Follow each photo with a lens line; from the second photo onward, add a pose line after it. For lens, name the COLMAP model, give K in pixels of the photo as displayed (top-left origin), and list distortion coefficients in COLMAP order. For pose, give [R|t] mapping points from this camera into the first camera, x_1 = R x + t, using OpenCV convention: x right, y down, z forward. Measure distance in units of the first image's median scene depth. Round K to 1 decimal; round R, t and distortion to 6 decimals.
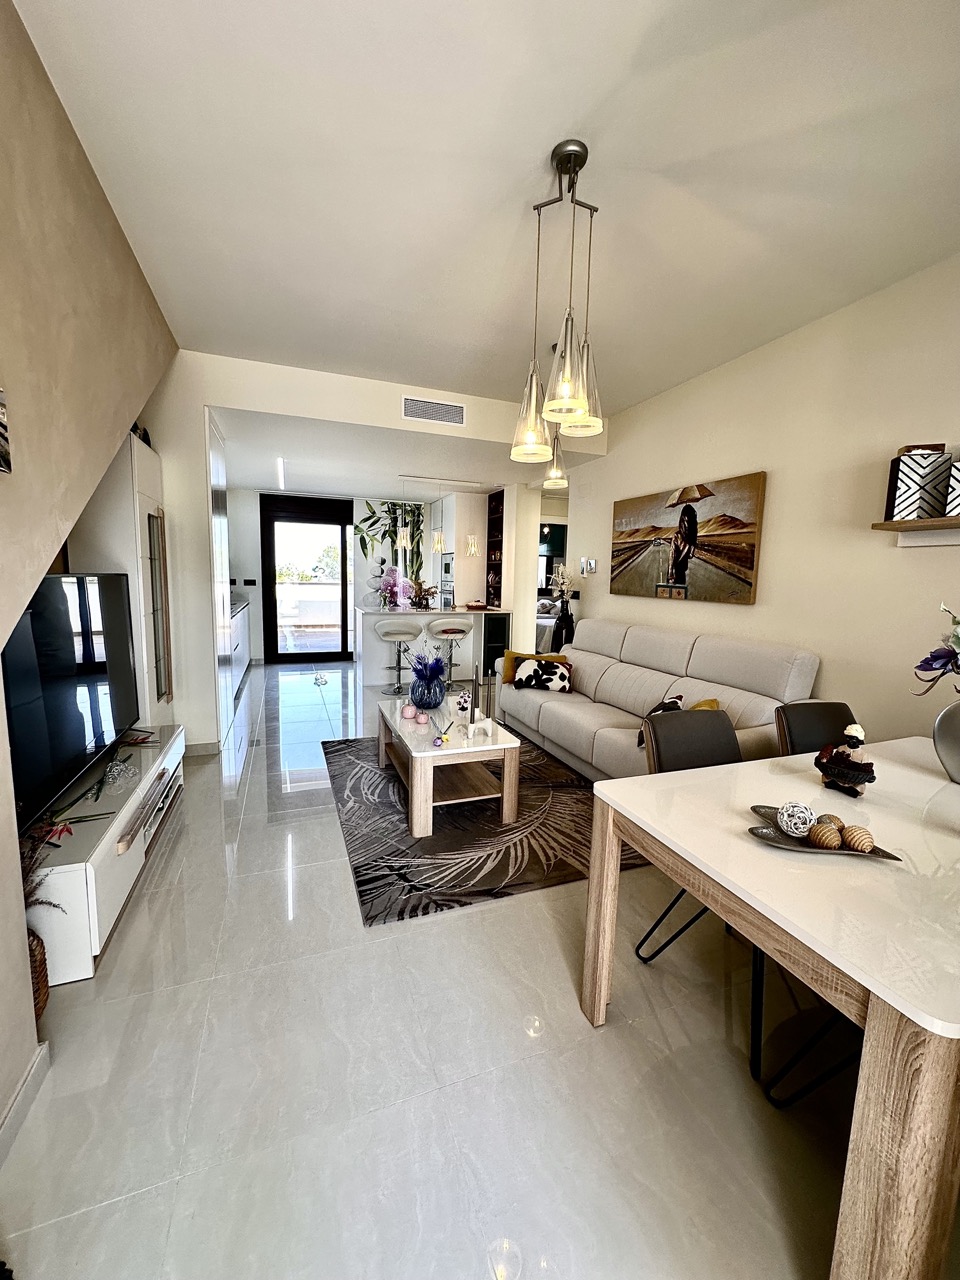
lens RADIAL K [[510.1, 0, 481.0], [0, 510.1, 639.3], [0, 0, 1]] dist [-0.000844, 0.000129]
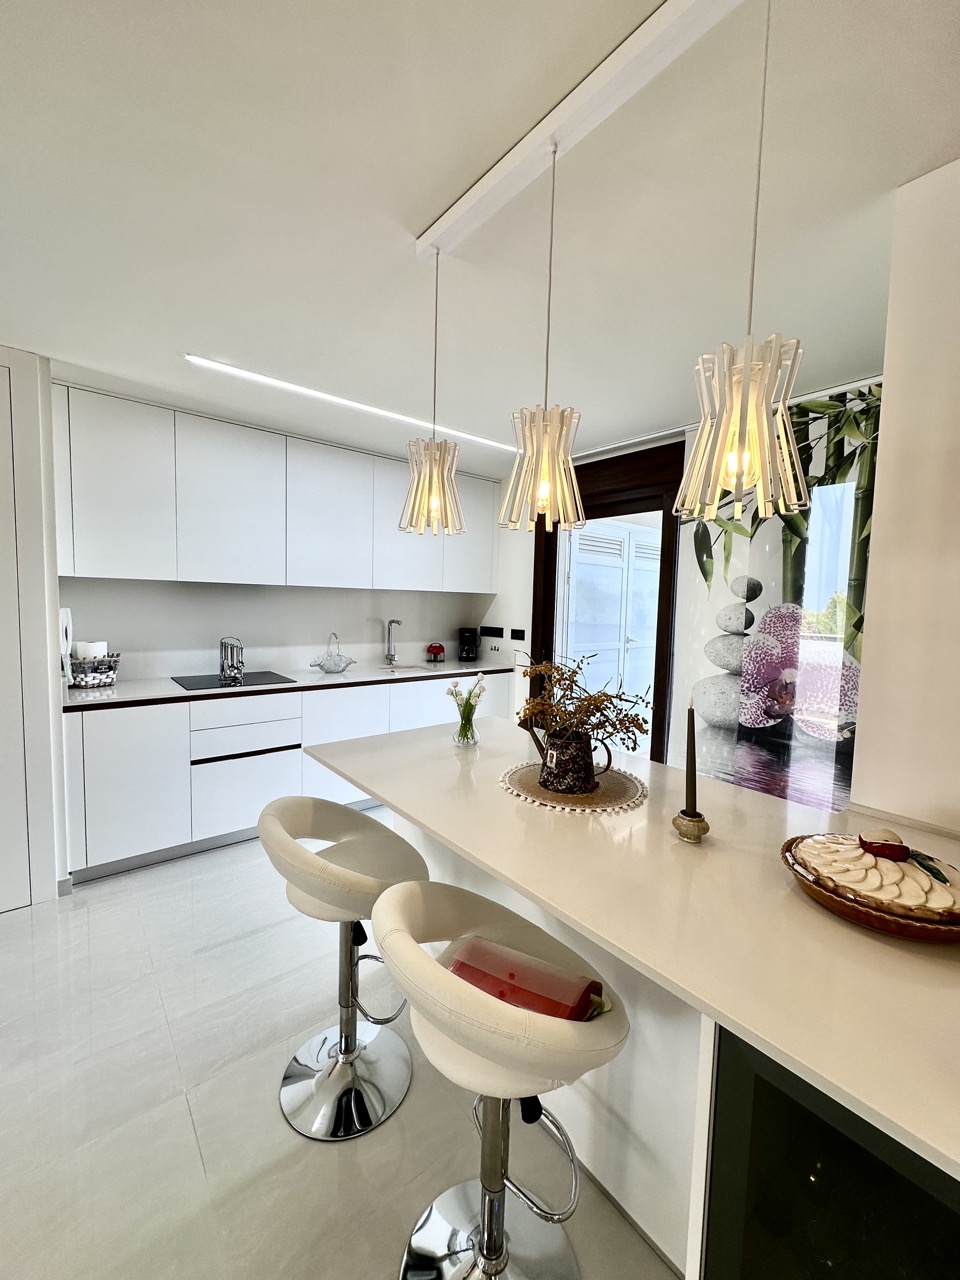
lens RADIAL K [[510.1, 0, 481.0], [0, 510.1, 639.3], [0, 0, 1]] dist [-0.000844, 0.000129]
pose [[0.316685, 0.053445, -0.947024, 0.073762], [-0.136791, 0.990548, 0.010158, -0.100815], [0.938615, 0.126327, 0.321003, 0.737728]]
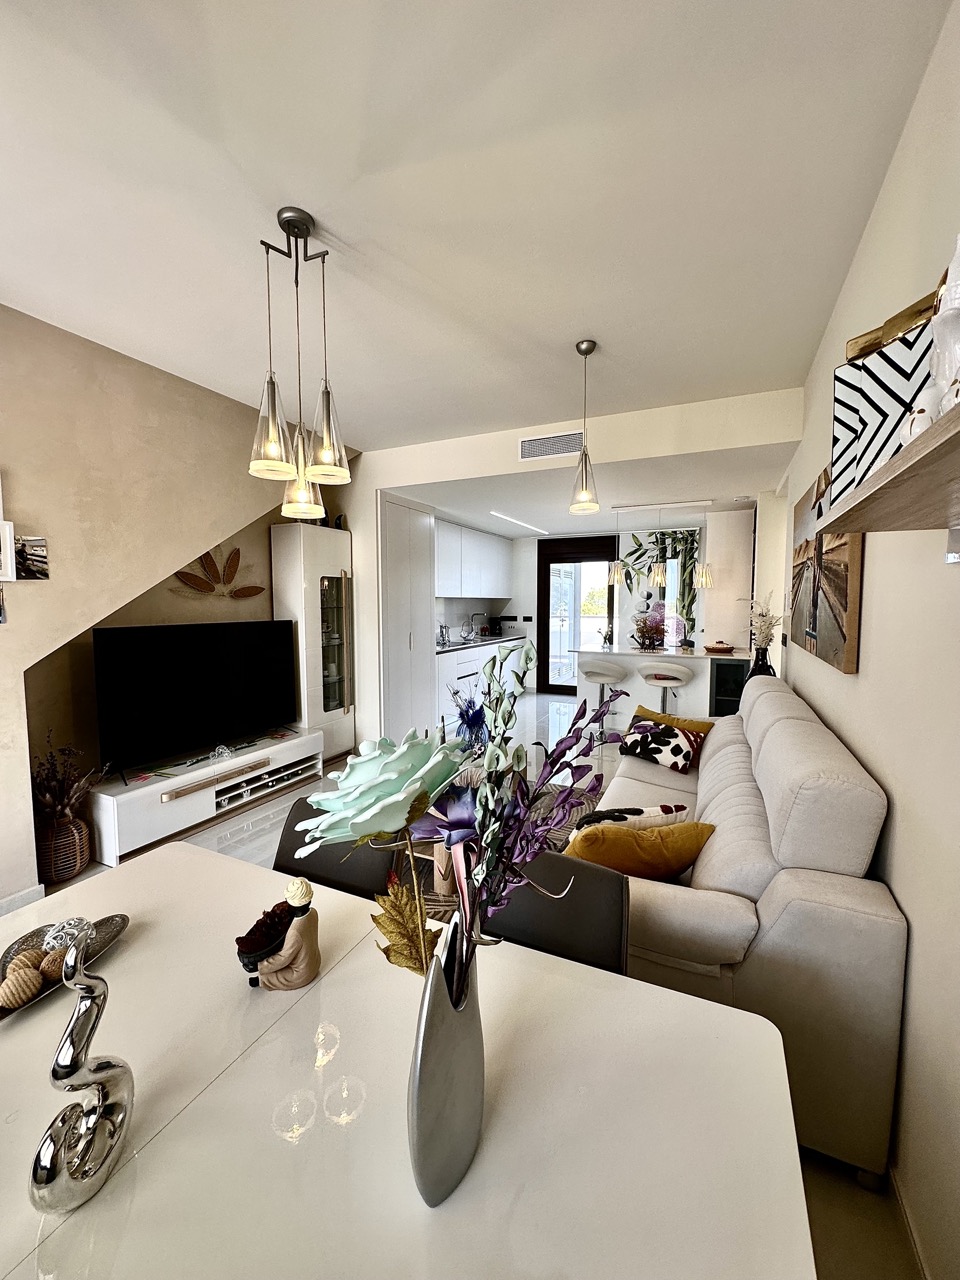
lens RADIAL K [[510.1, 0, 481.0], [0, 510.1, 639.3], [0, 0, 1]] dist [-0.000844, 0.000129]
pose [[0.691936, 0.028127, -0.721410, 0.273977], [-0.069836, 0.997162, -0.028105, -0.026352], [0.718573, 0.069827, 0.691937, 0.142943]]
